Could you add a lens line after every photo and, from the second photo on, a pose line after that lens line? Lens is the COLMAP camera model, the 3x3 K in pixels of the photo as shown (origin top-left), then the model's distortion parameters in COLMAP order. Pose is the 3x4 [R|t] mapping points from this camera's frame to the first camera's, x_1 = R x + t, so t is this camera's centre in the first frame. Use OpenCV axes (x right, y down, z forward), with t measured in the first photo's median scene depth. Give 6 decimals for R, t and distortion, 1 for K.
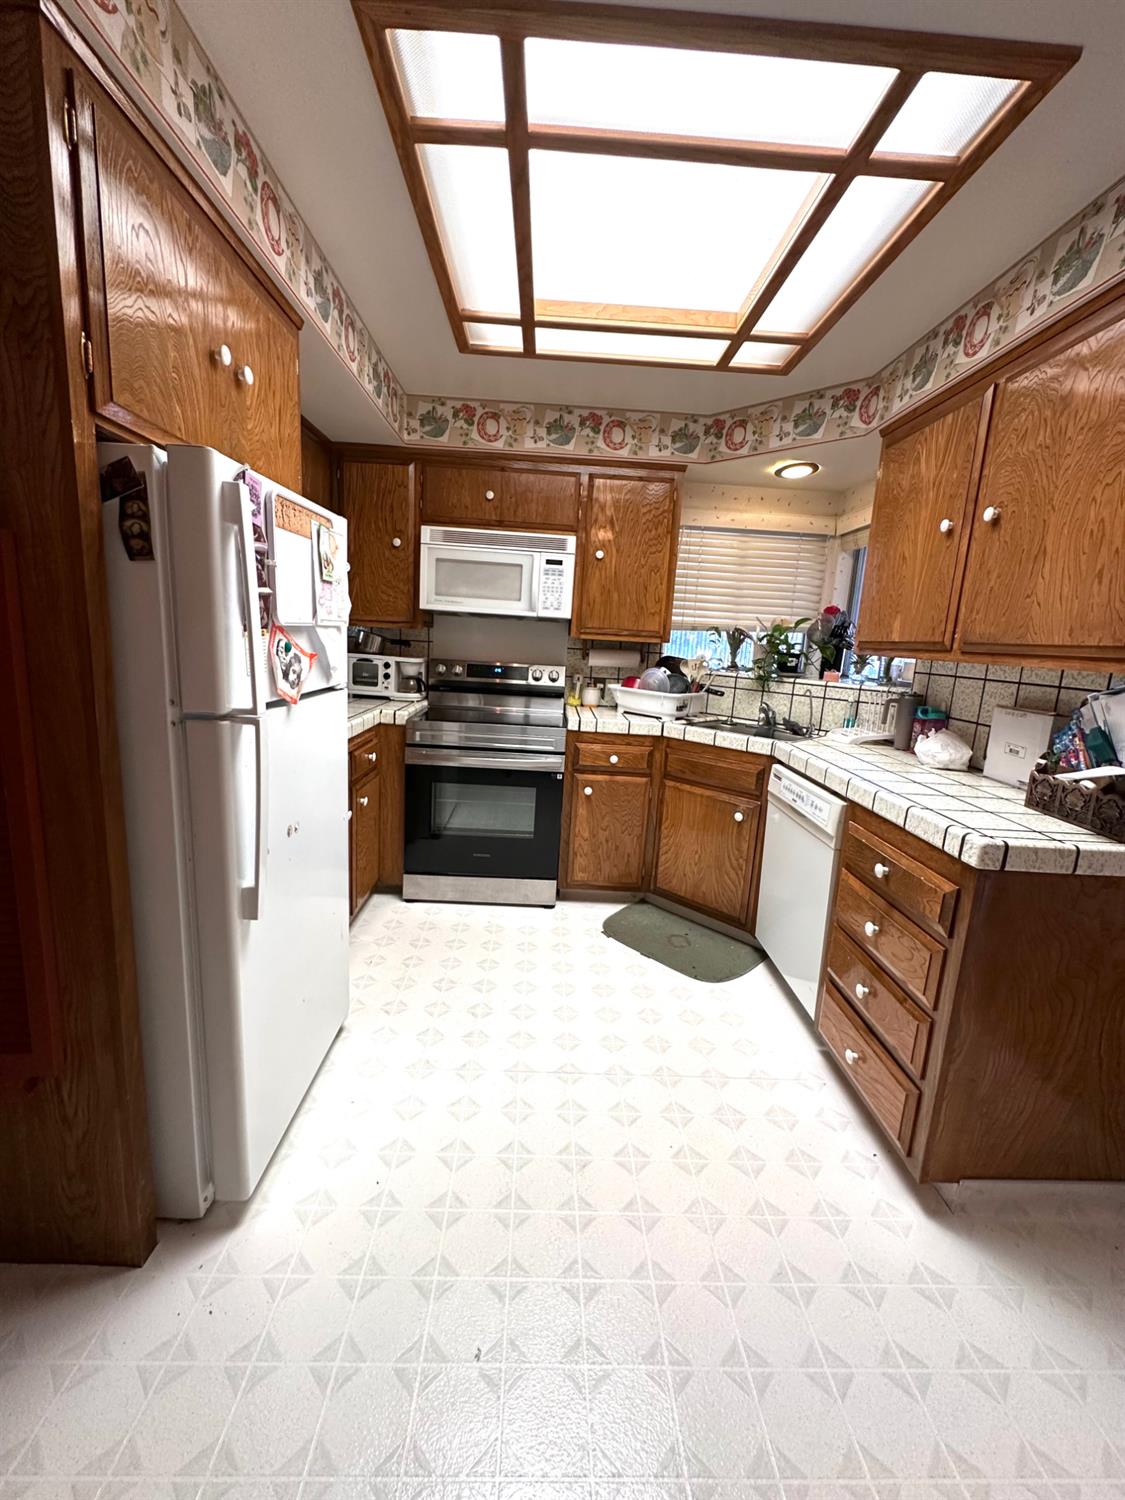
lens RADIAL K [[600.7, 0, 562.5], [0, 600.7, 750.0], [0, 0, 1]] dist [-0.002764, 0.000338]
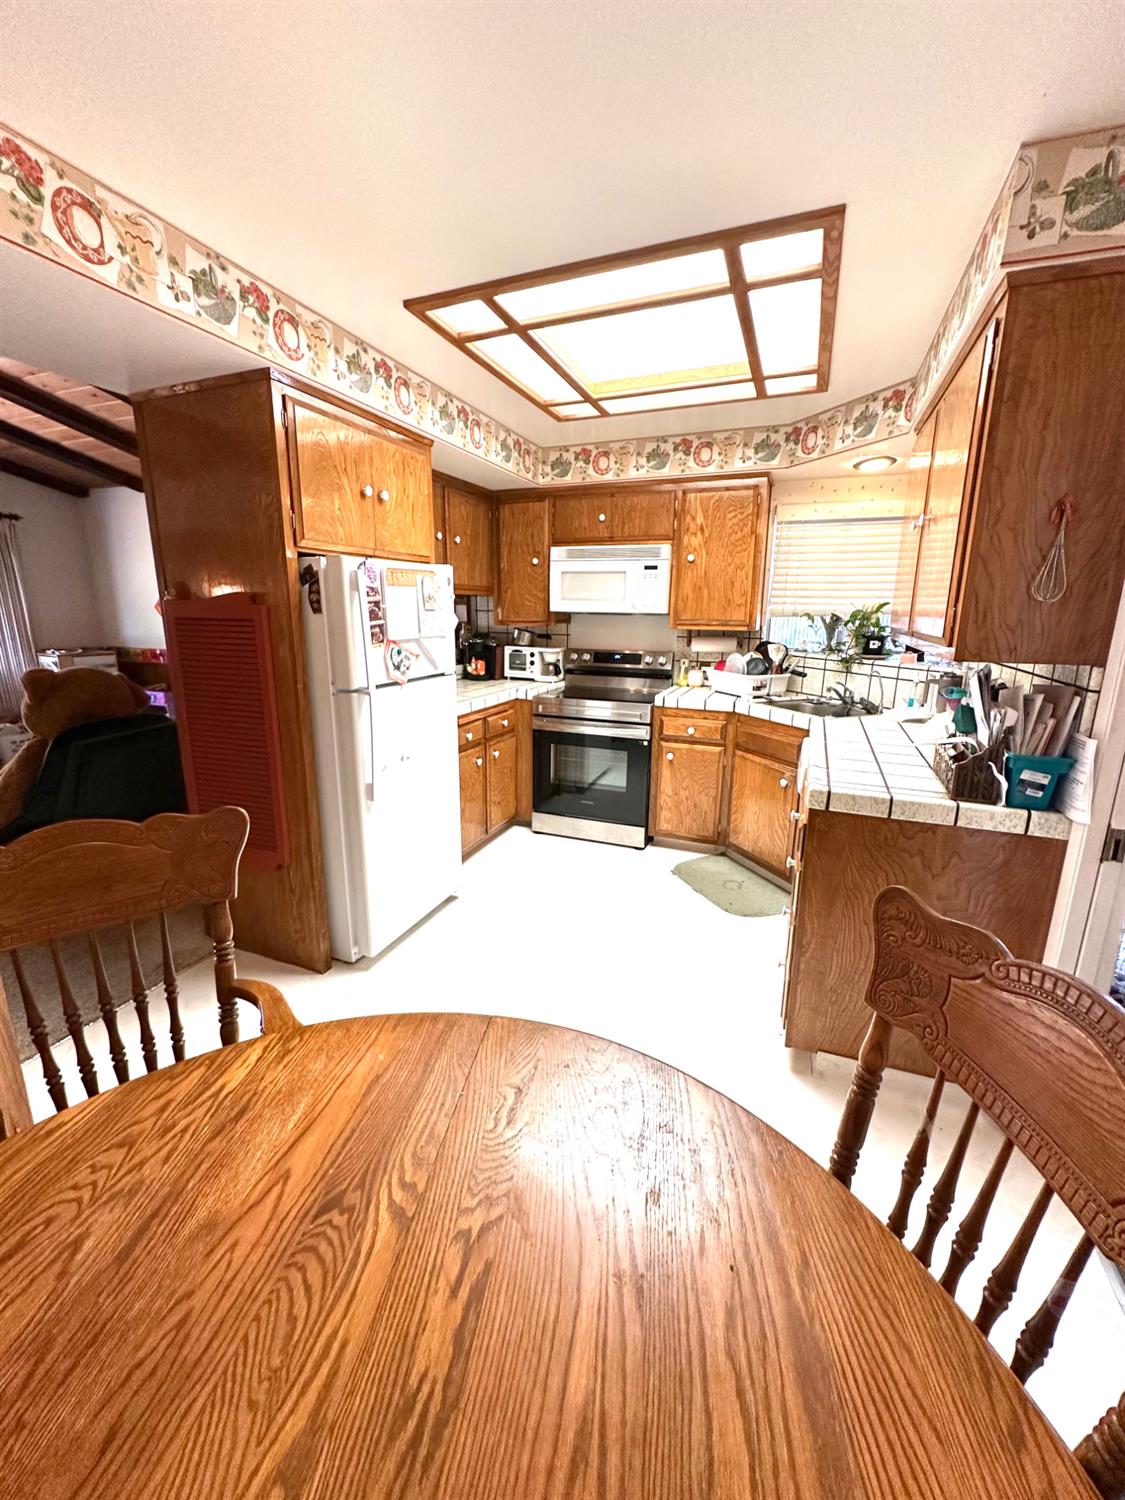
lens RADIAL K [[600.7, 0, 562.5], [0, 600.7, 750.0], [0, 0, 1]] dist [-0.002764, 0.000338]
pose [[0.919378, 0.043061, -0.391010, 0.317063], [-0.030287, 0.998789, 0.038780, 0.015139], [0.392206, -0.023811, 0.919569, -0.201018]]
